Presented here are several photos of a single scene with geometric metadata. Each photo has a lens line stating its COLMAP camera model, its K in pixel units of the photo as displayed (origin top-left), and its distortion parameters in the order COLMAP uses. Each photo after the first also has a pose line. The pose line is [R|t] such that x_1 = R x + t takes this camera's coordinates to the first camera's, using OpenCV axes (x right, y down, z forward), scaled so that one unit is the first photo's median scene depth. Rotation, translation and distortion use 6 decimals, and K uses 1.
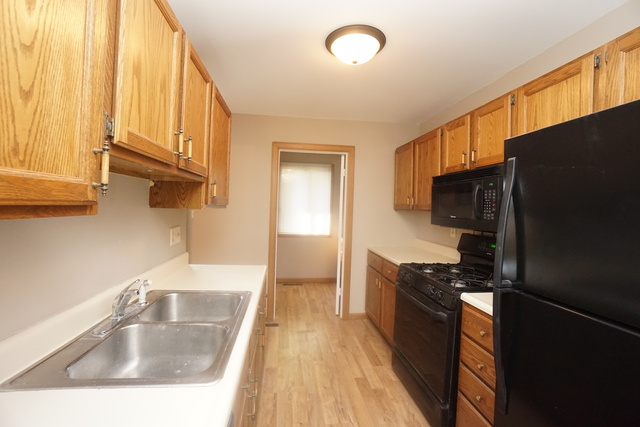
lens RADIAL K [[279.1, 0, 318.2], [0, 279.1, 209.3], [0, 0, 1]] dist [-0.069935, 0.024020]
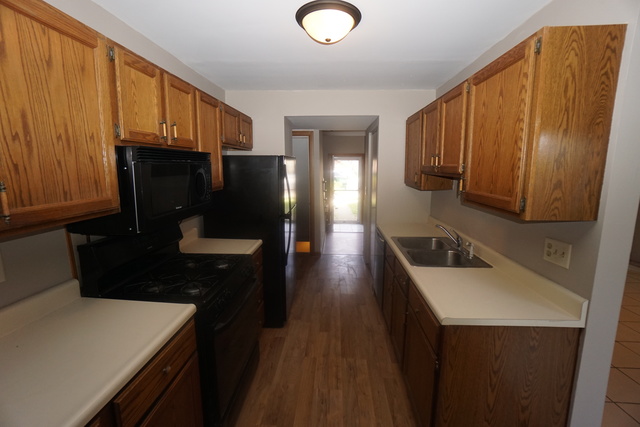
lens RADIAL K [[279.1, 0, 318.2], [0, 279.1, 209.3], [0, 0, 1]] dist [-0.069935, 0.024020]
pose [[-0.981791, -0.061268, 0.179811, -0.029149], [-0.029969, 0.984663, 0.171875, -0.121436], [-0.187584, 0.163357, -0.968570, 1.827549]]
